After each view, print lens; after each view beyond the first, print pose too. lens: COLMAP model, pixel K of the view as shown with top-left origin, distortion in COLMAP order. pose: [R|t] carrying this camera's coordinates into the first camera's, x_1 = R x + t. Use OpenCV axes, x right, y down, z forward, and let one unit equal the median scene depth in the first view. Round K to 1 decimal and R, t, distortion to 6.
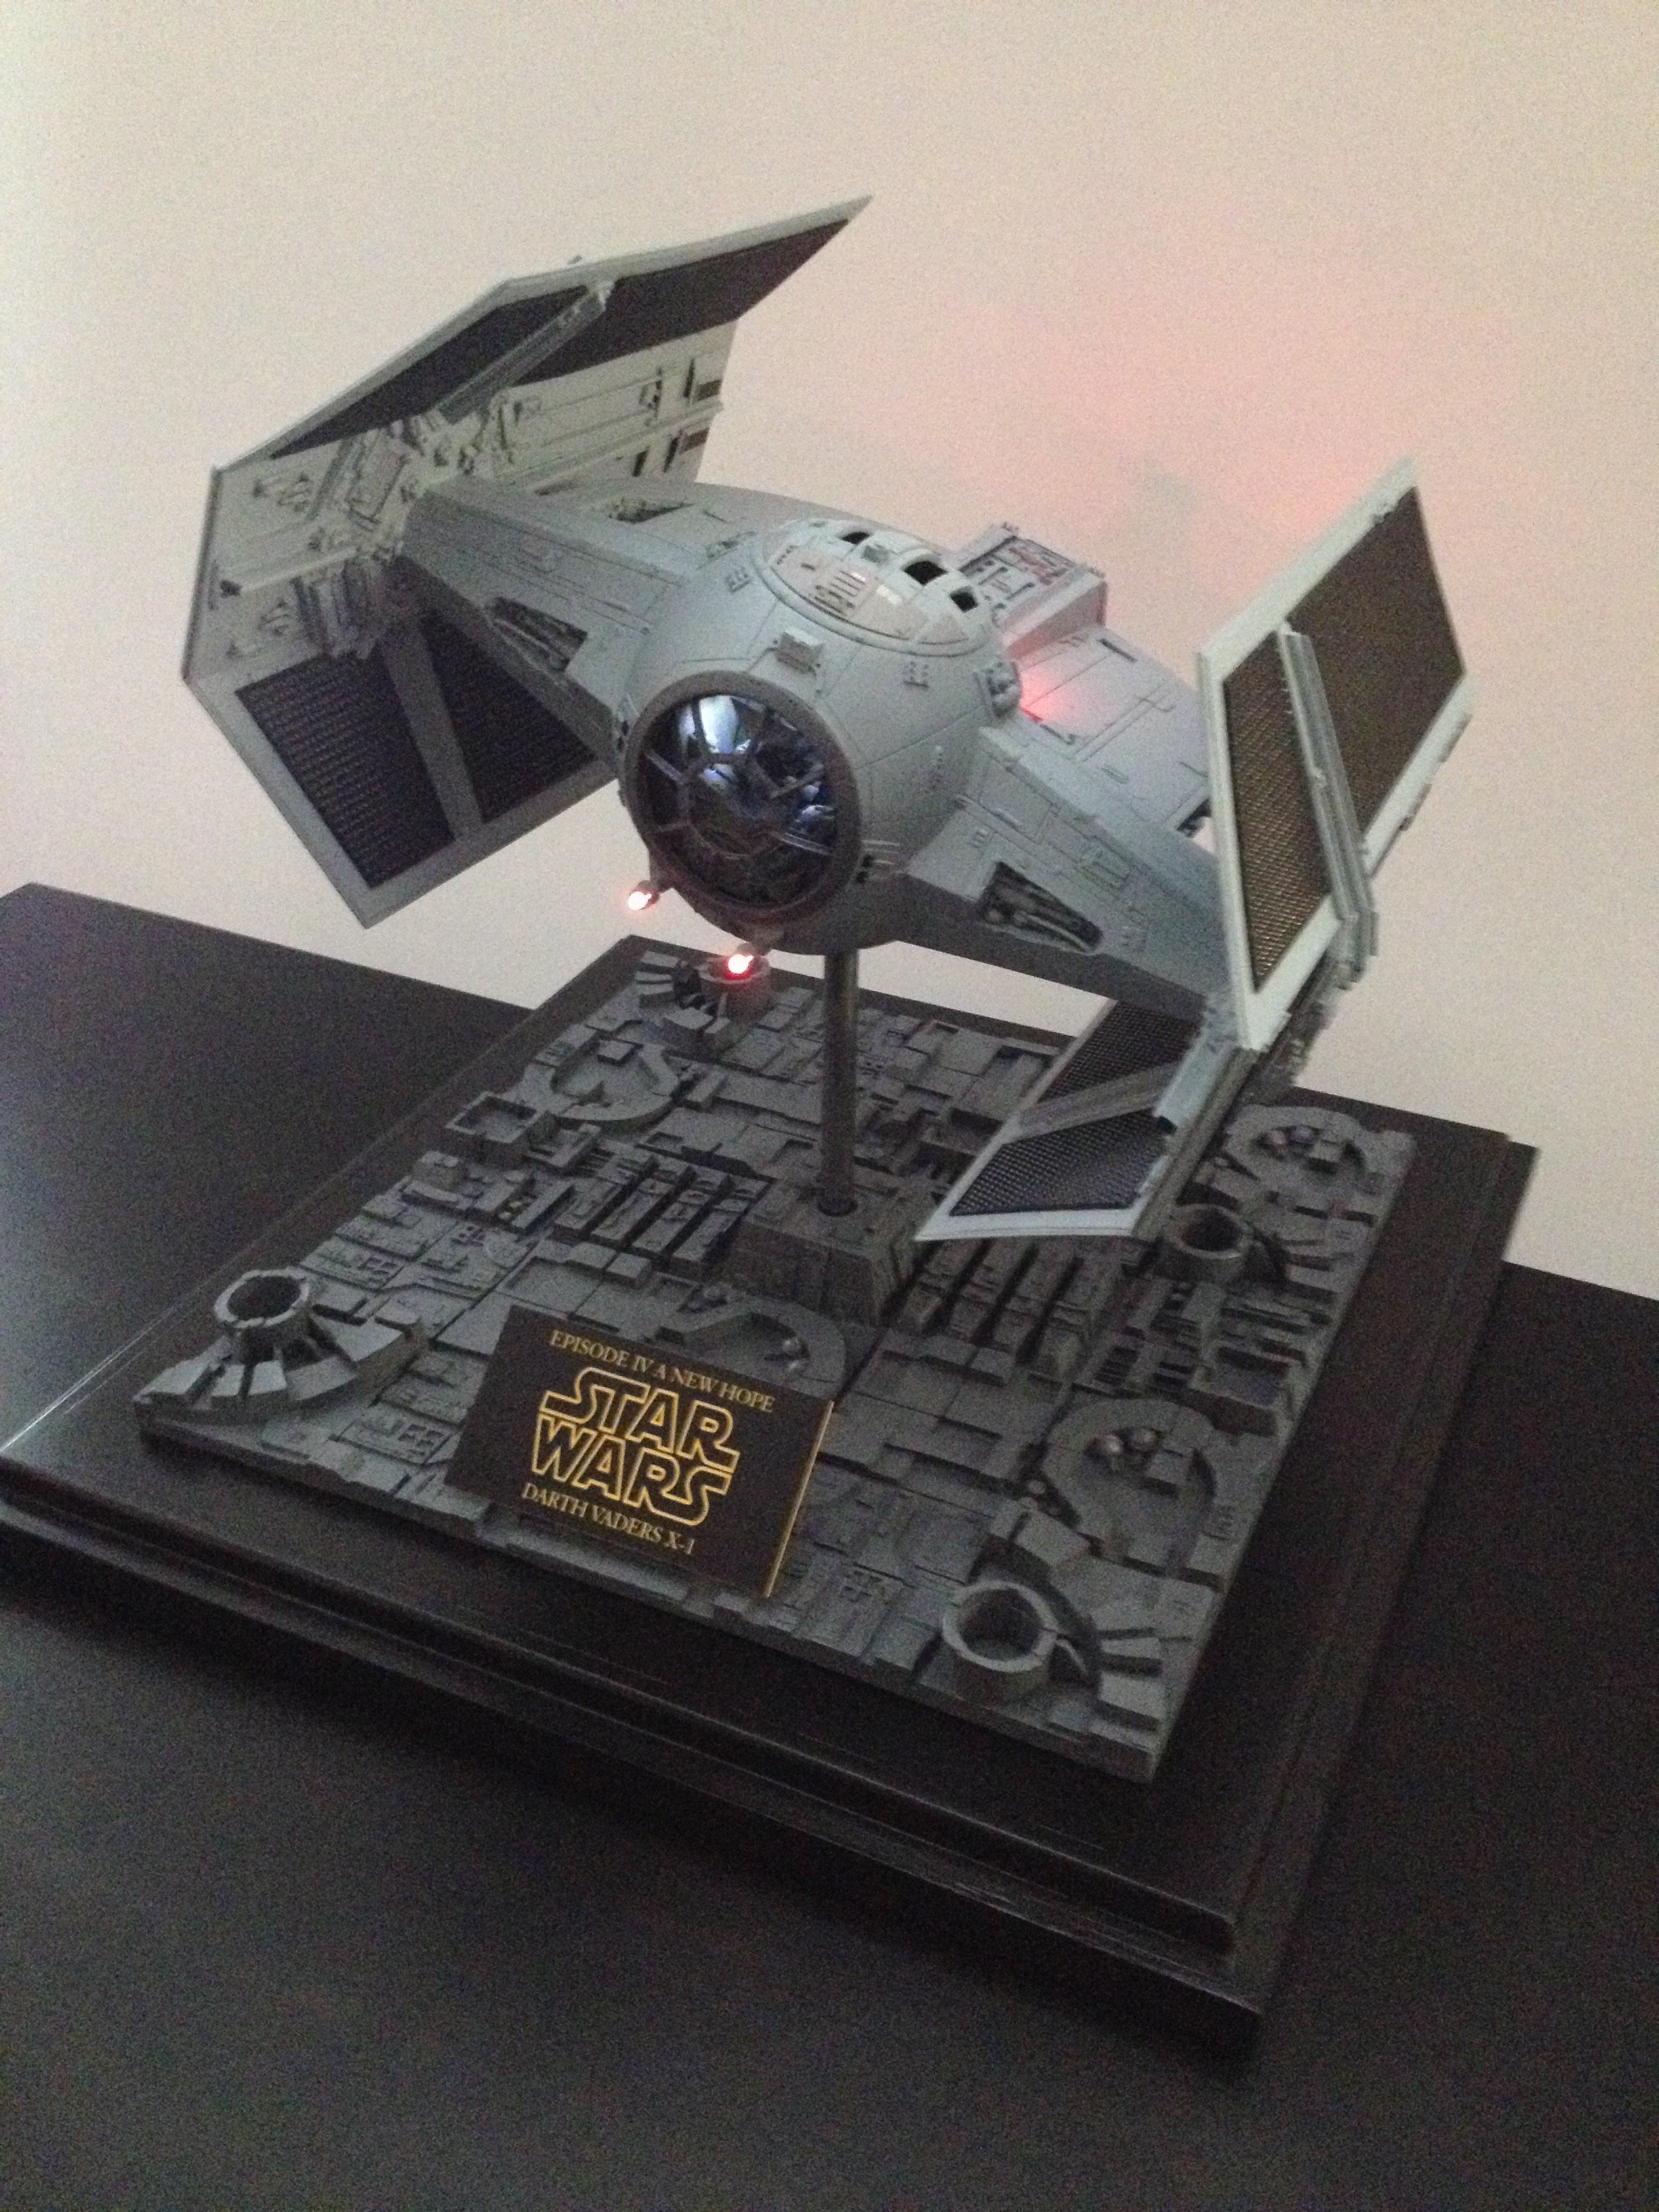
lens RADIAL K [[2076.5, 0, 829.5], [0, 2076.5, 1106.0], [0, 0, 1]] dist [0.205124, -0.535062]
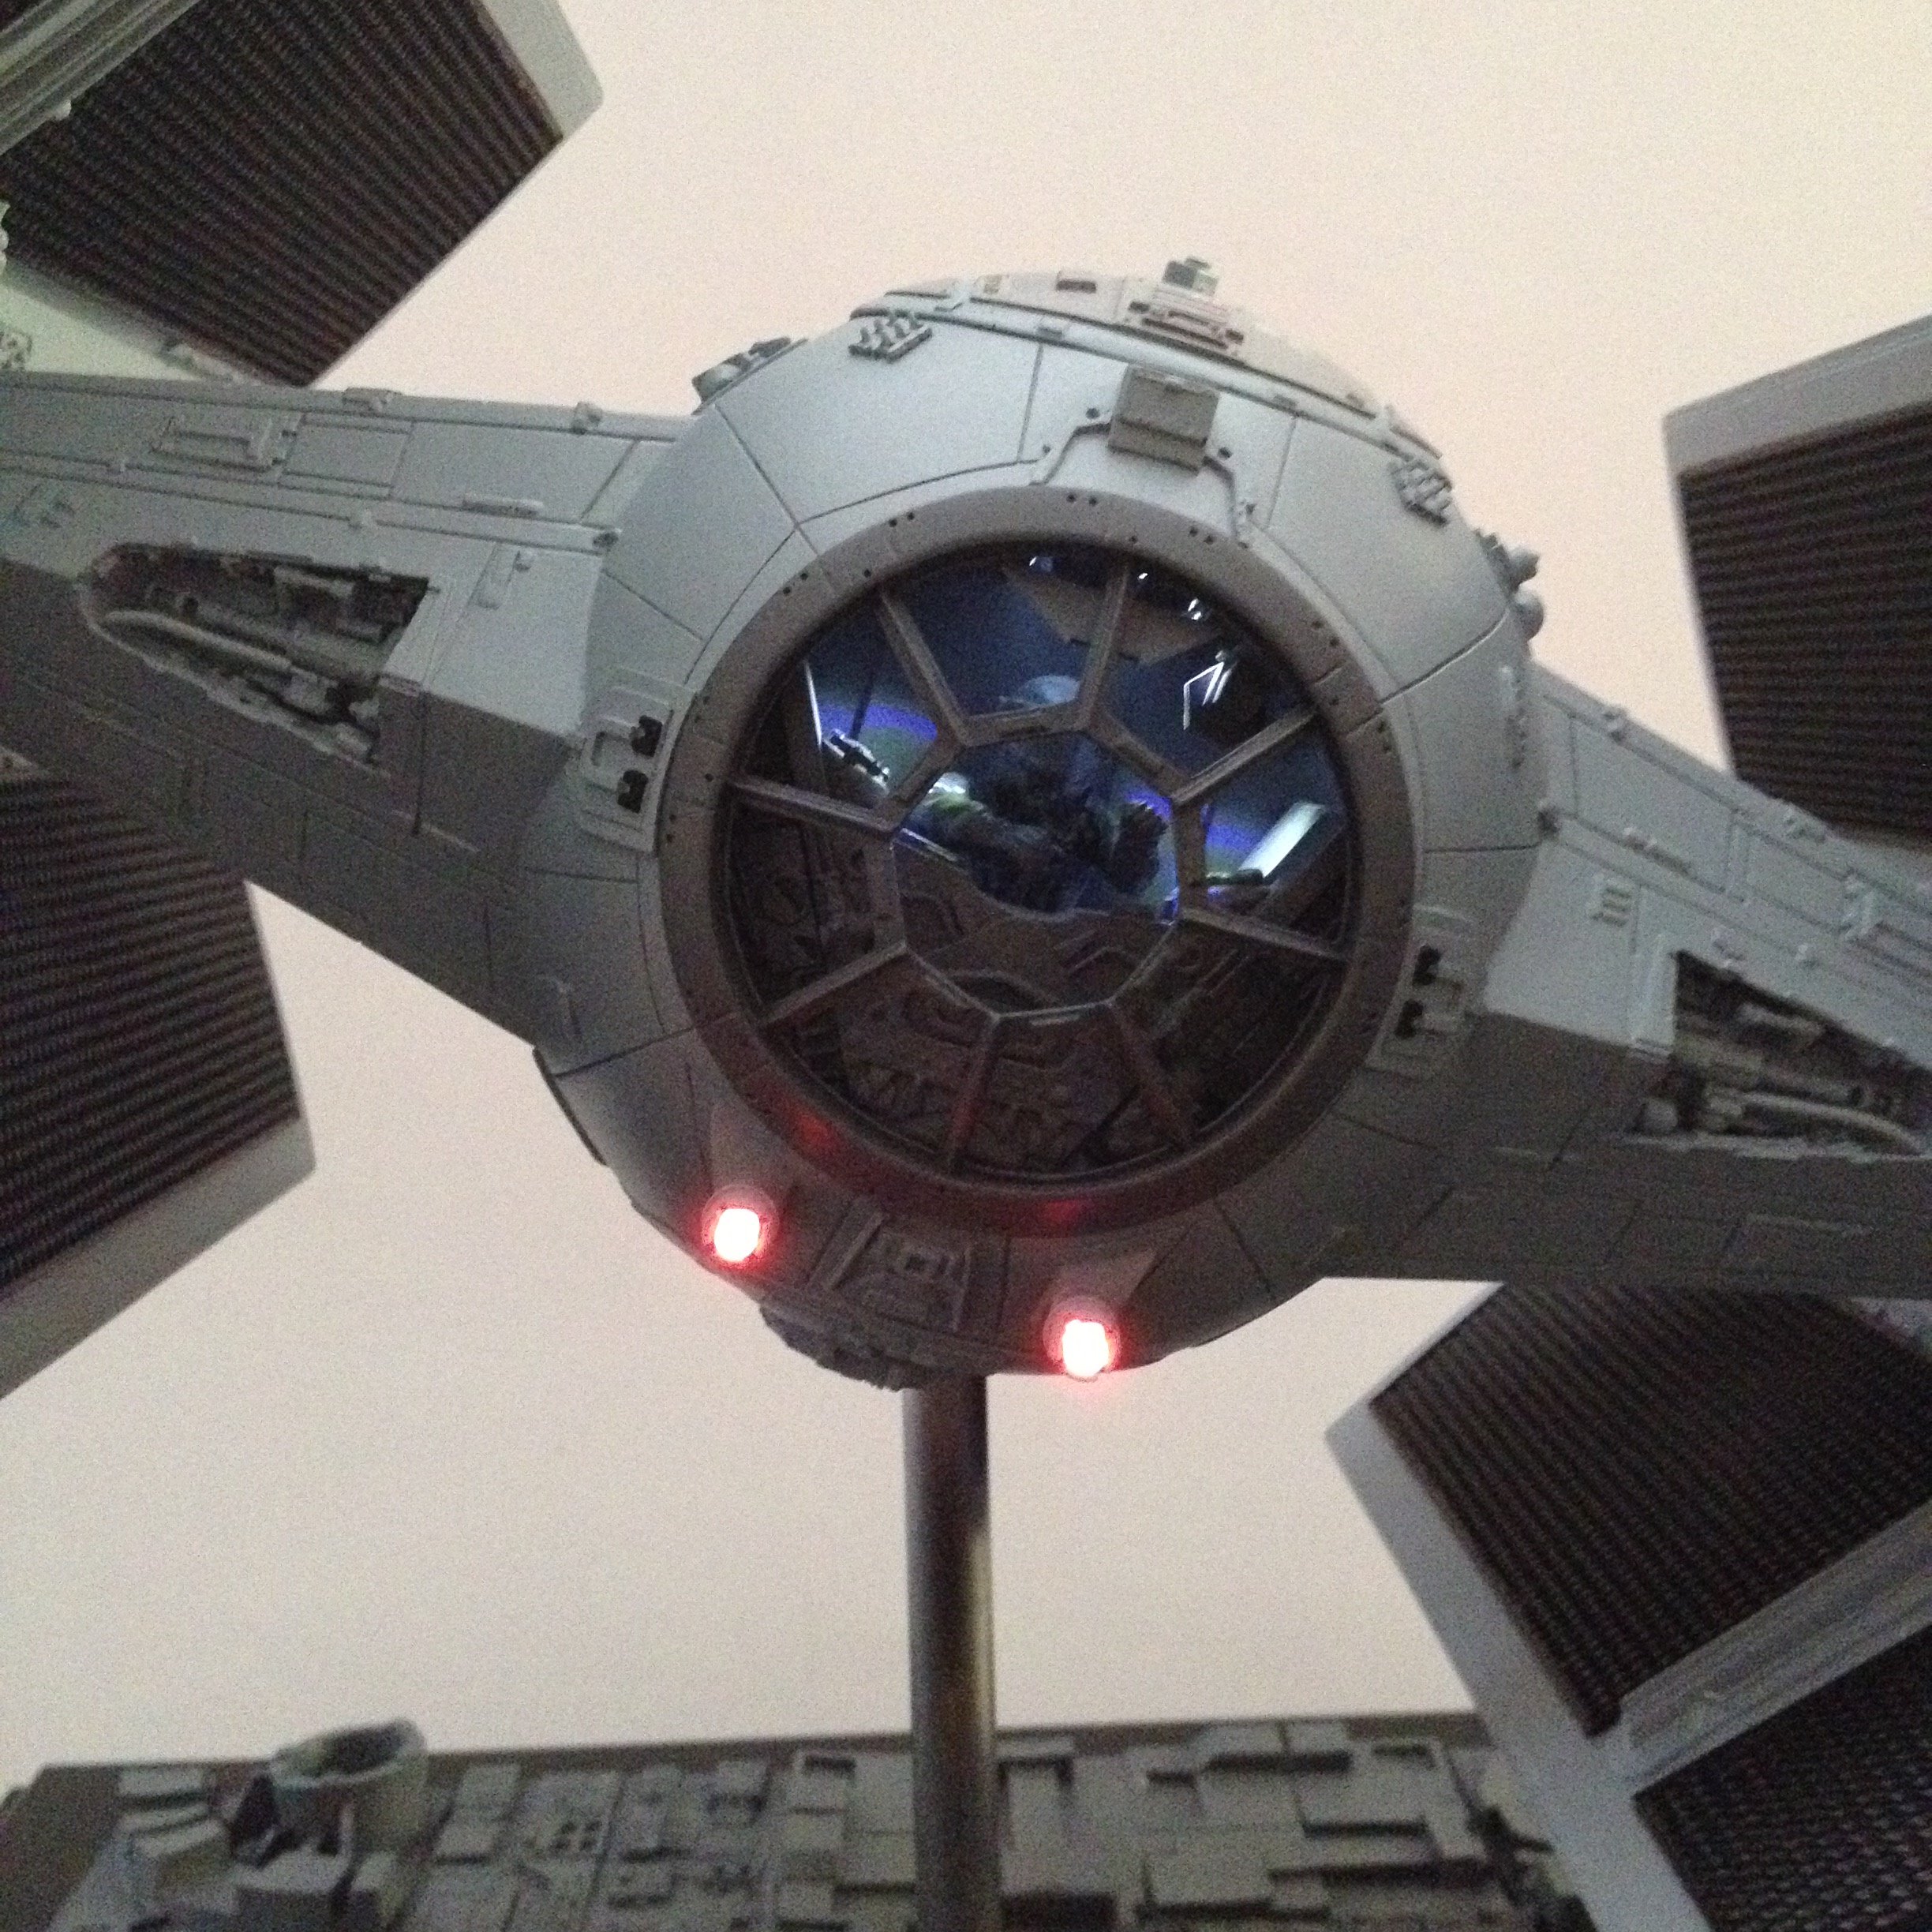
lens RADIAL K [[2431.7, 0, 966.0], [0, 2431.7, 966.0], [0, 0, 1]] dist [0.216399, -0.623777]
pose [[0.895930, -0.095837, 0.433733, -0.210028], [0.265218, 0.898706, -0.349266, 0.008076], [-0.356326, 0.427952, 0.830596, 0.604466]]
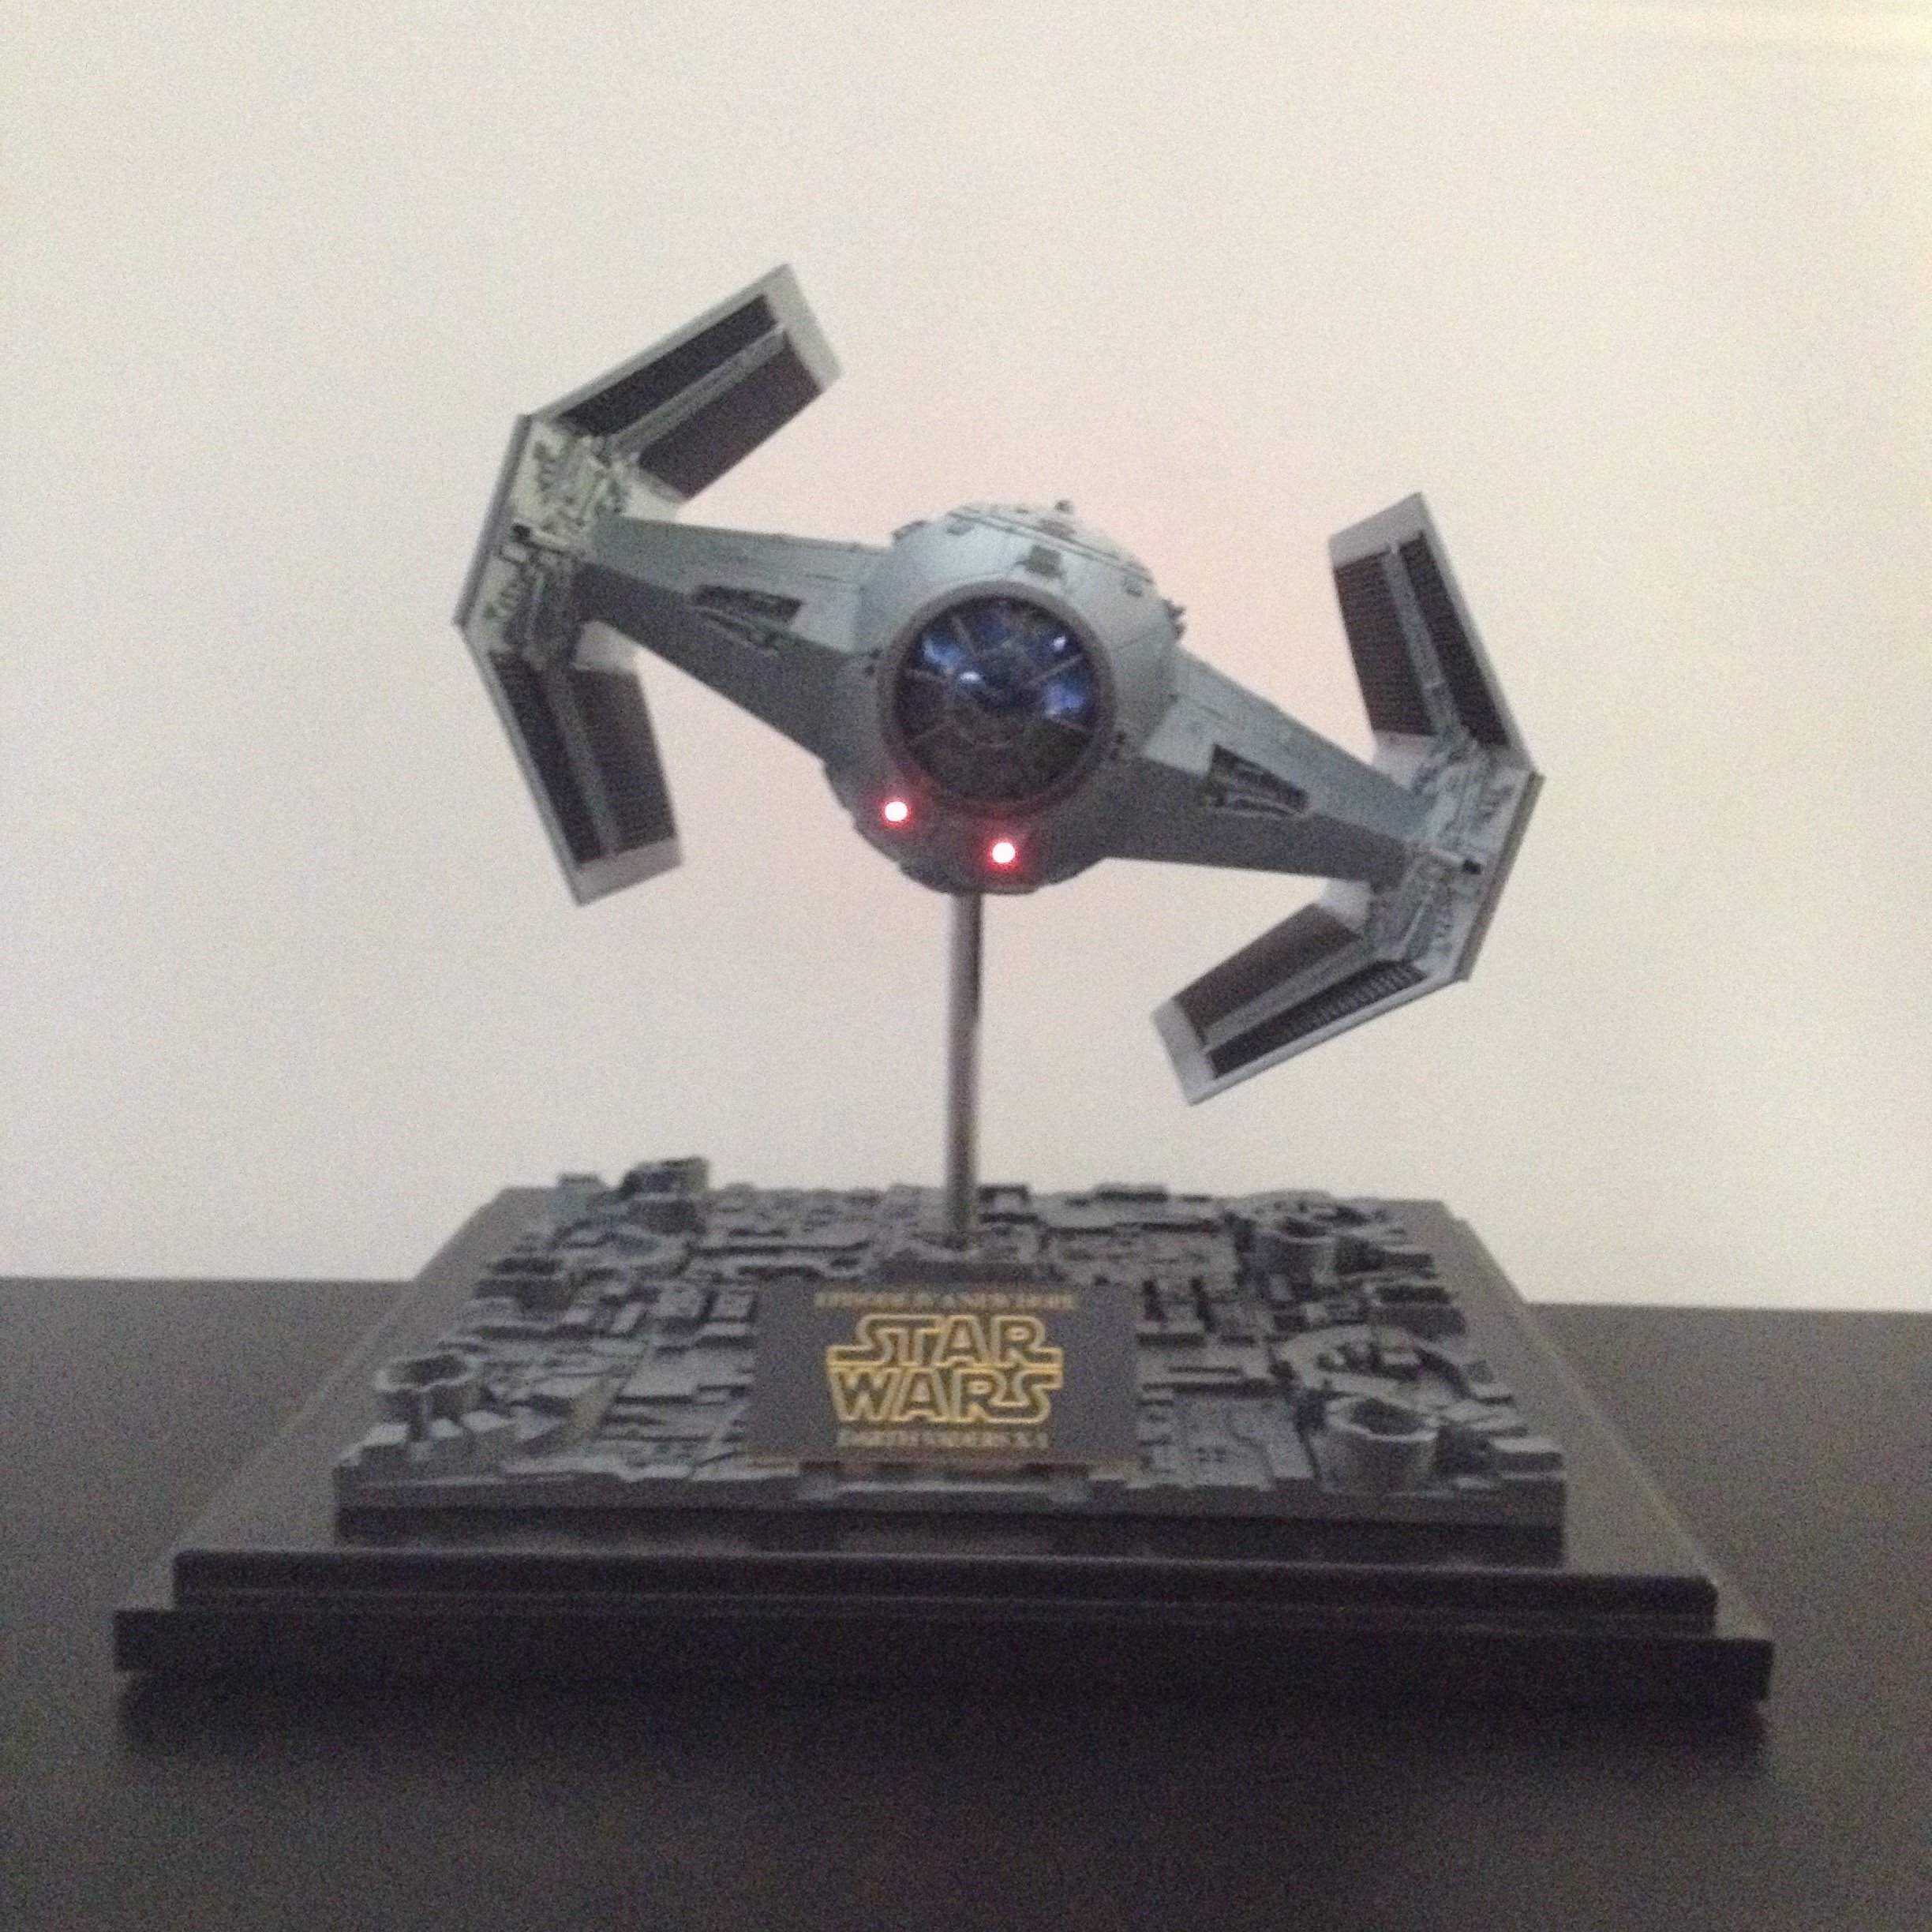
lens RADIAL K [[2431.7, 0, 966.0], [0, 2431.7, 966.0], [0, 0, 1]] dist [0.216399, -0.623777]
pose [[0.914167, -0.054769, 0.401619, -0.527320], [0.210227, 0.911212, -0.354256, 0.394190], [-0.346558, 0.408281, 0.844514, -0.026940]]
